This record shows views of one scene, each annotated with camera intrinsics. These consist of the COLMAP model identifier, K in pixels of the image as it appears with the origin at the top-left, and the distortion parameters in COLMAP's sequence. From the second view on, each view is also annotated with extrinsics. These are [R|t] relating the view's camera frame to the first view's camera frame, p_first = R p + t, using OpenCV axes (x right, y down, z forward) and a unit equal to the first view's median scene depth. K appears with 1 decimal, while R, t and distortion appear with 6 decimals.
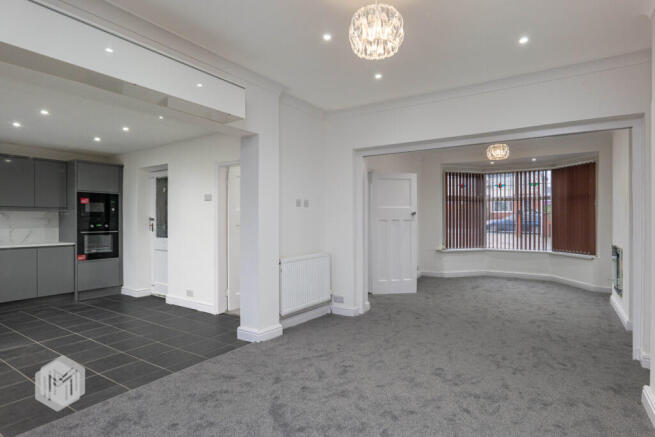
lens RADIAL K [[354.6, 0, 334.4], [0, 354.6, 217.2], [0, 0, 1]] dist [-0.013687, -0.001809]
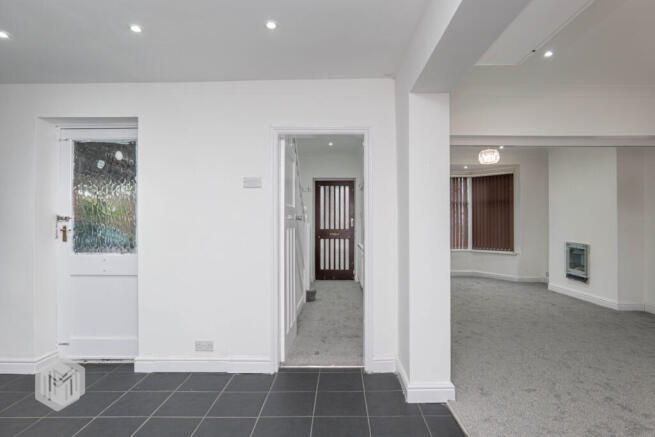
lens RADIAL K [[354.6, 0, 324.6], [0, 354.6, 219.4], [0, 0, 1]] dist [-0.013687, -0.001809]
pose [[0.841039, 0.005649, 0.540944, -0.417432], [-0.002067, 0.999972, -0.007229, 0.008630], [-0.540970, 0.004962, 0.841027, 0.305164]]
